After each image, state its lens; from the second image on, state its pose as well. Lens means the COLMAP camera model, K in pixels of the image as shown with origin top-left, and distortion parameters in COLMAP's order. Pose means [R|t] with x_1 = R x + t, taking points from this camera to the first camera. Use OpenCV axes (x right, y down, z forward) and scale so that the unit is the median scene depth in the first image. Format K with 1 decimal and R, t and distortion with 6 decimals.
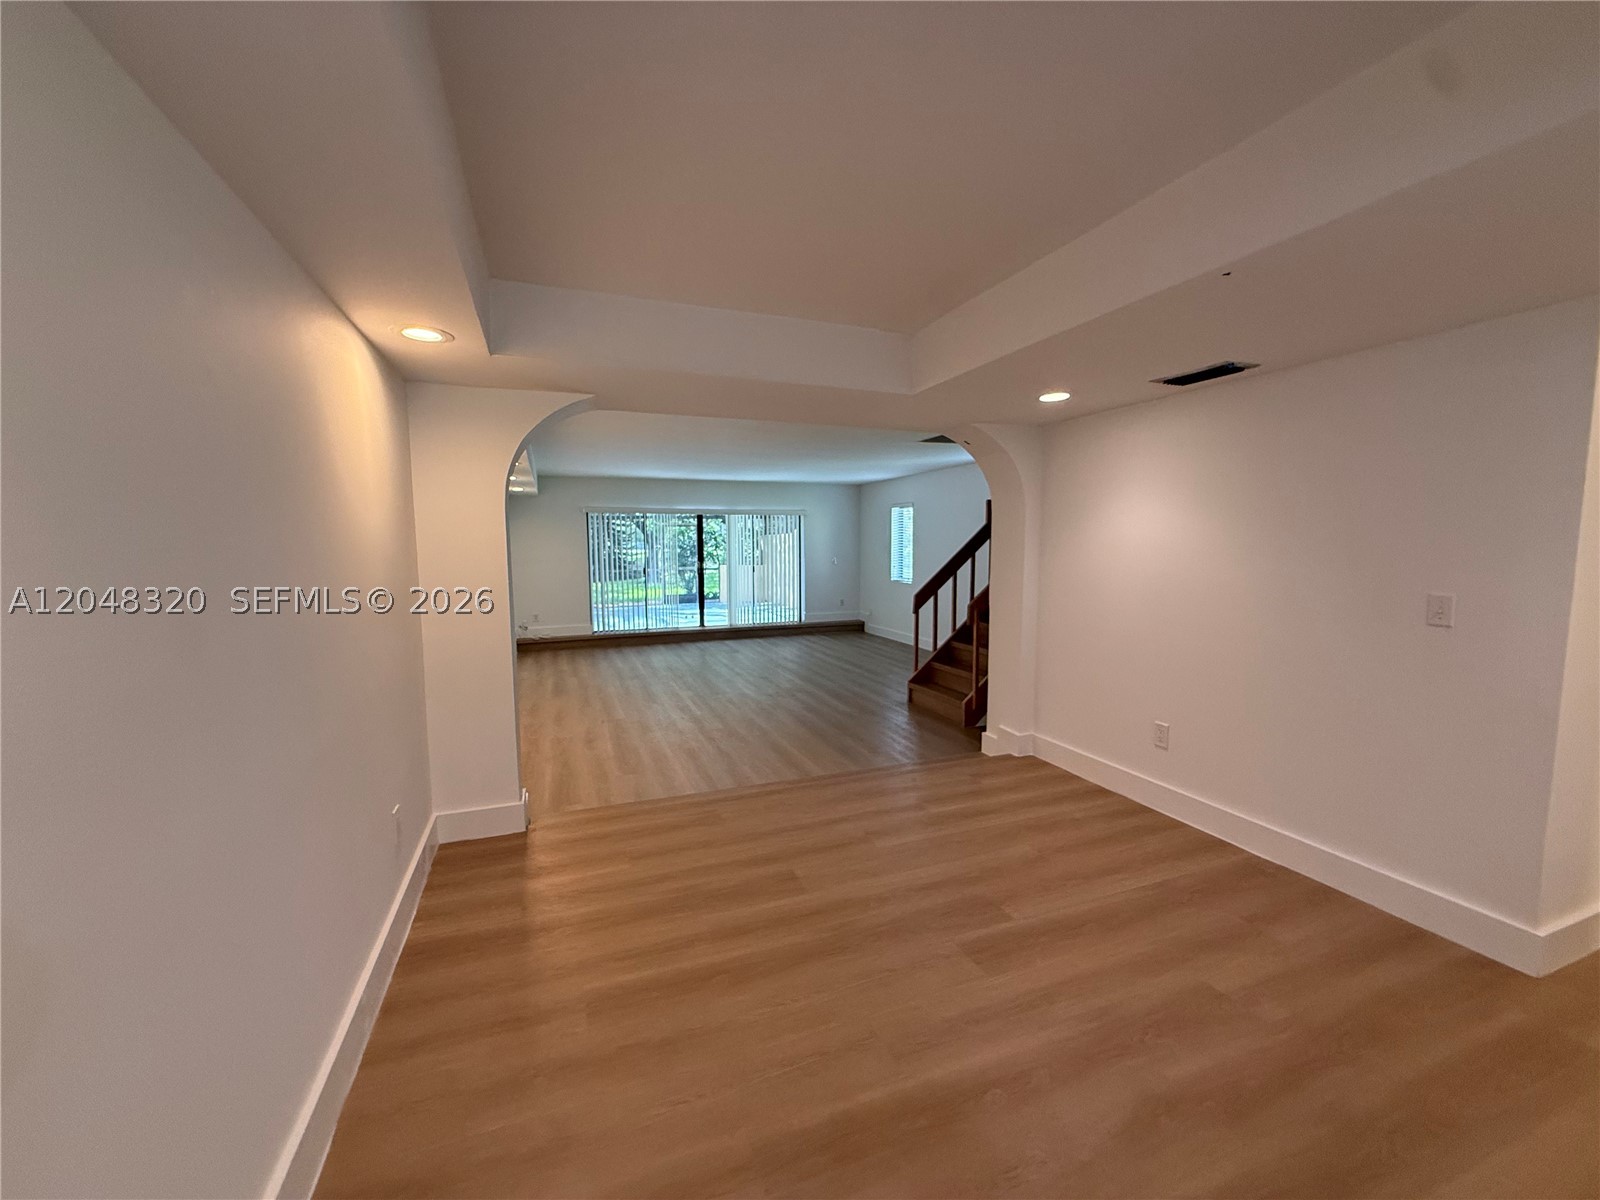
lens RADIAL K [[645.6, 0, 794.9], [0, 645.6, 599.9], [0, 0, 1]] dist [-0.009570, -0.000016]
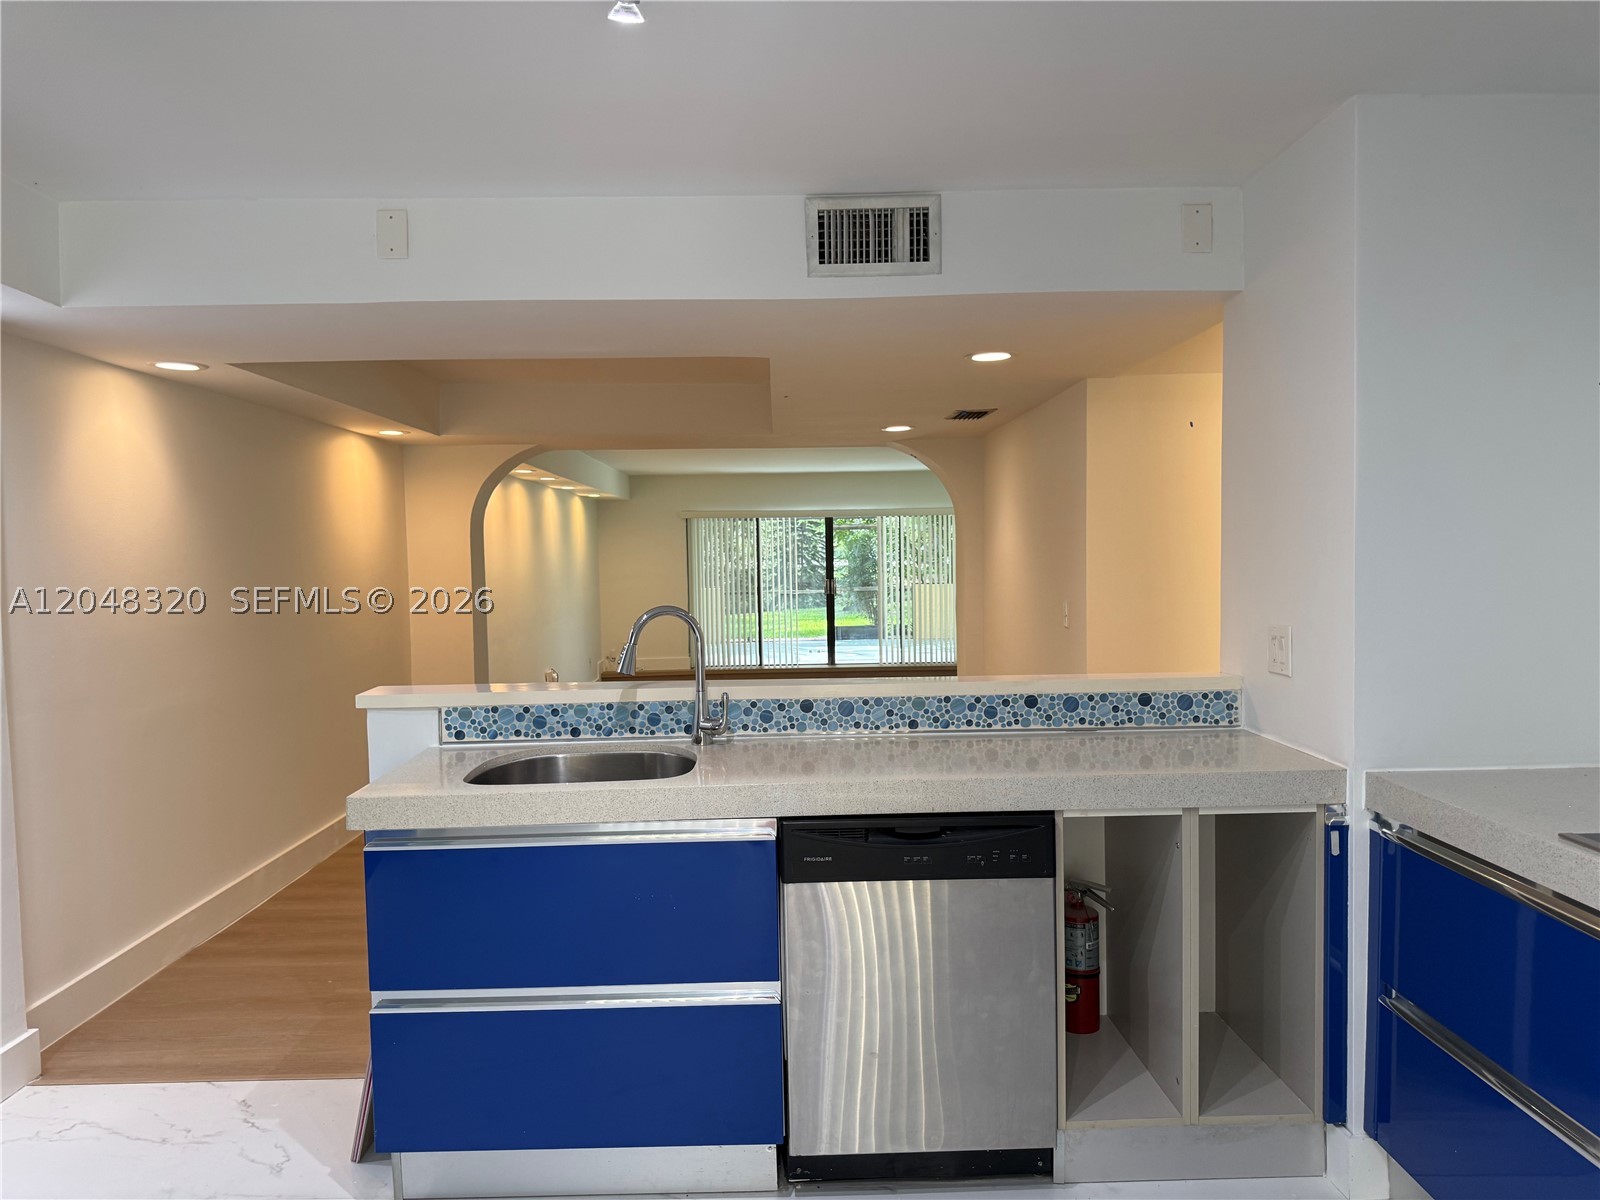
lens RADIAL K [[1132.1, 0, 792.9], [0, 1132.1, 600.5], [0, 0, 1]] dist [0.083048, -0.120883]
pose [[0.940135, 0.006267, -0.340745, 0.308150], [-0.020081, 0.999112, -0.037029, 0.018065], [0.340211, 0.041655, 0.939426, -0.304885]]
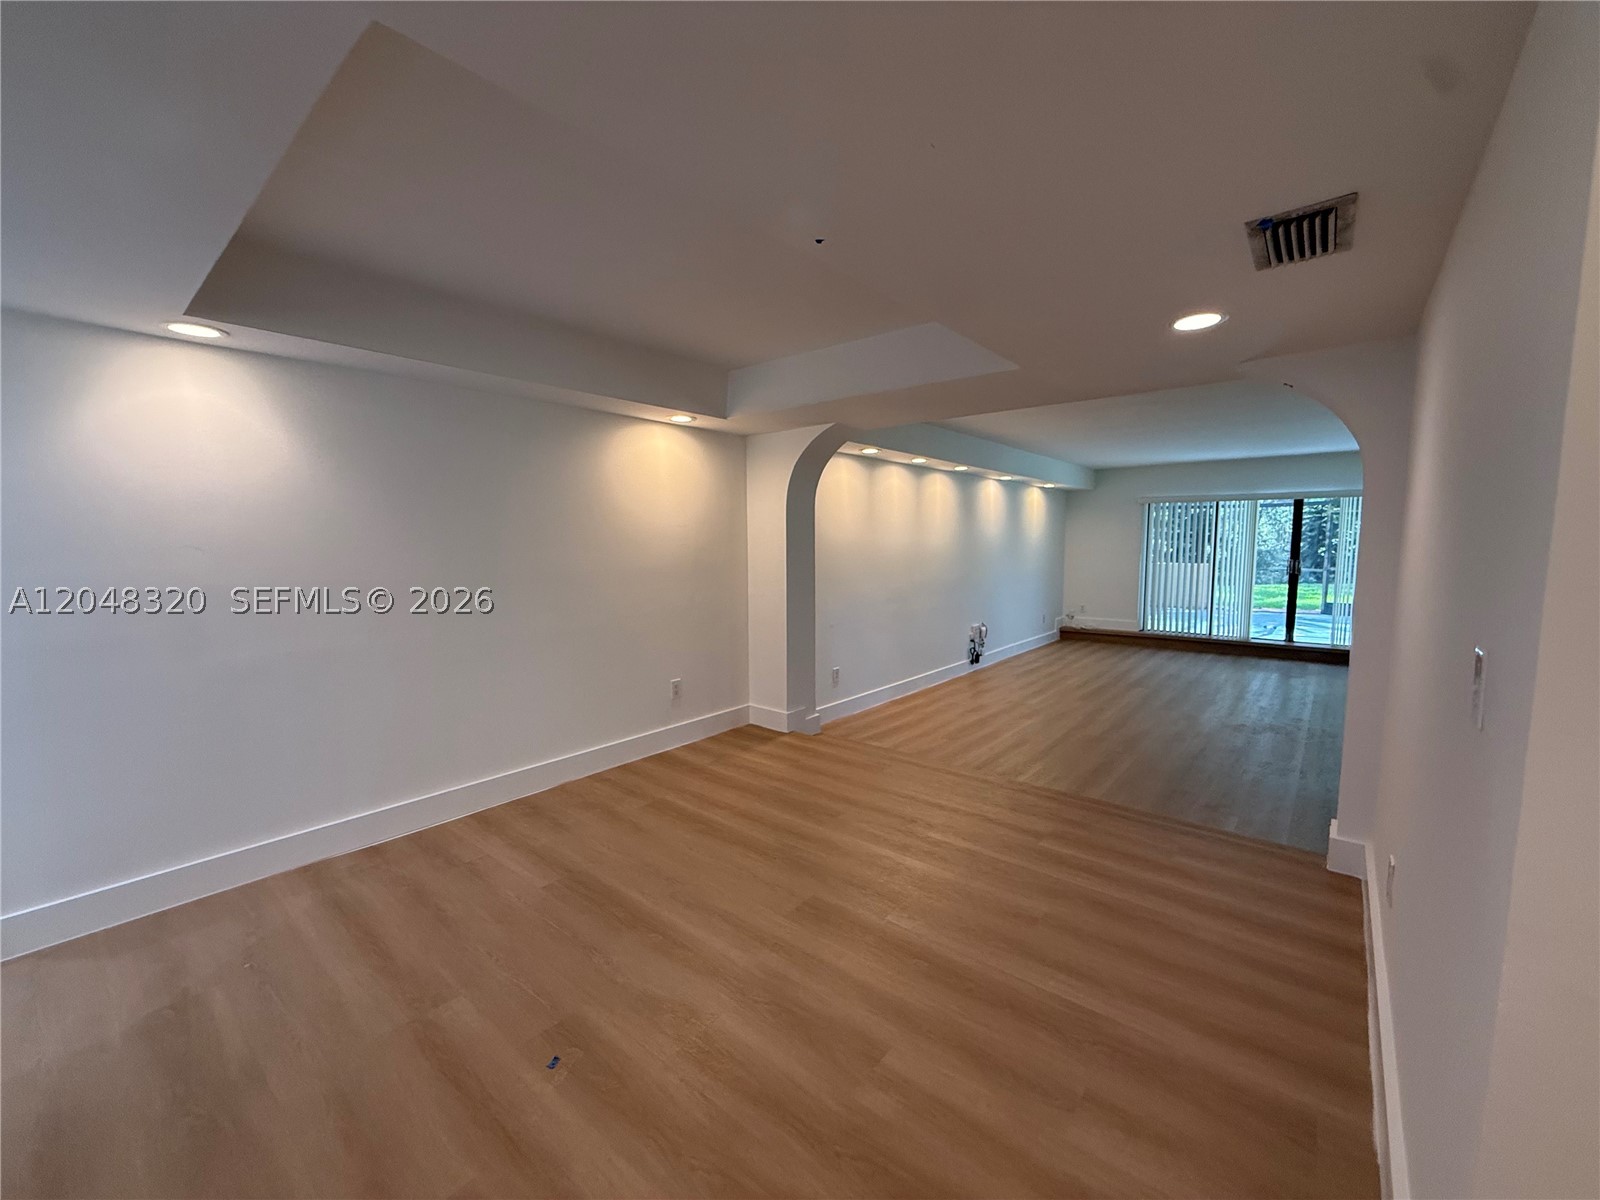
lens RADIAL K [[639.8, 0, 794.3], [0, 639.8, 601.2], [0, 0, 1]] dist [-0.000248, -0.000219]
pose [[0.485908, 0.088062, -0.869562, 0.279532], [-0.076463, 0.995380, 0.058076, -0.008371], [0.870659, 0.038270, 0.490396, 0.098179]]
